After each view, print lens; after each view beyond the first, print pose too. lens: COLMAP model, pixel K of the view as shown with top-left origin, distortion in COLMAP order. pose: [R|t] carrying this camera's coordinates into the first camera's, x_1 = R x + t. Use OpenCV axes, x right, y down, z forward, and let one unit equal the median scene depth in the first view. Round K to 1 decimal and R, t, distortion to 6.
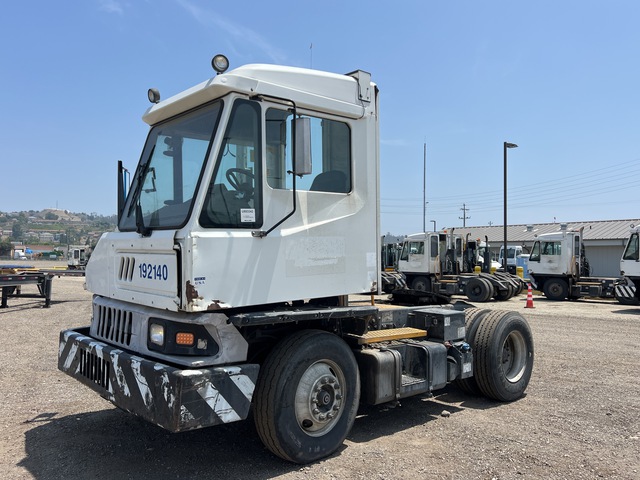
lens RADIAL K [[613.0, 0, 320.0], [0, 613.0, 254.6], [0, 0, 1]] dist [-0.012457, -0.005240]
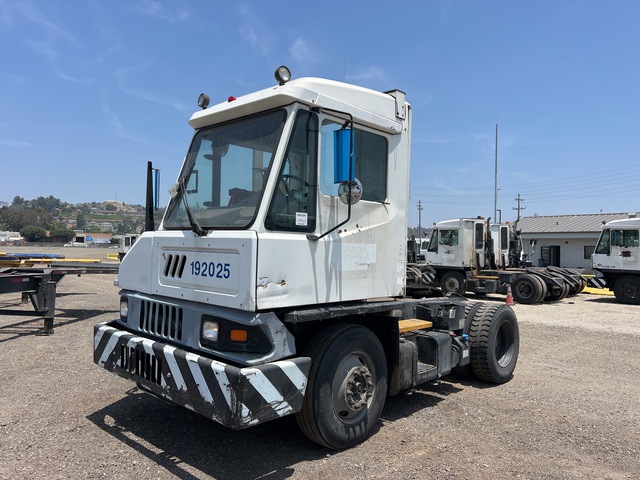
lens RADIAL K [[488.1, 0, 320.0], [0, 488.1, 240.0], [0, 0, 1]] dist [0.004960, 0.000118]
pose [[0.992420, 0.024520, 0.120424, -0.179322], [-0.023761, 0.999688, -0.007735, -0.021107], [-0.120576, 0.004815, 0.992692, 0.147753]]
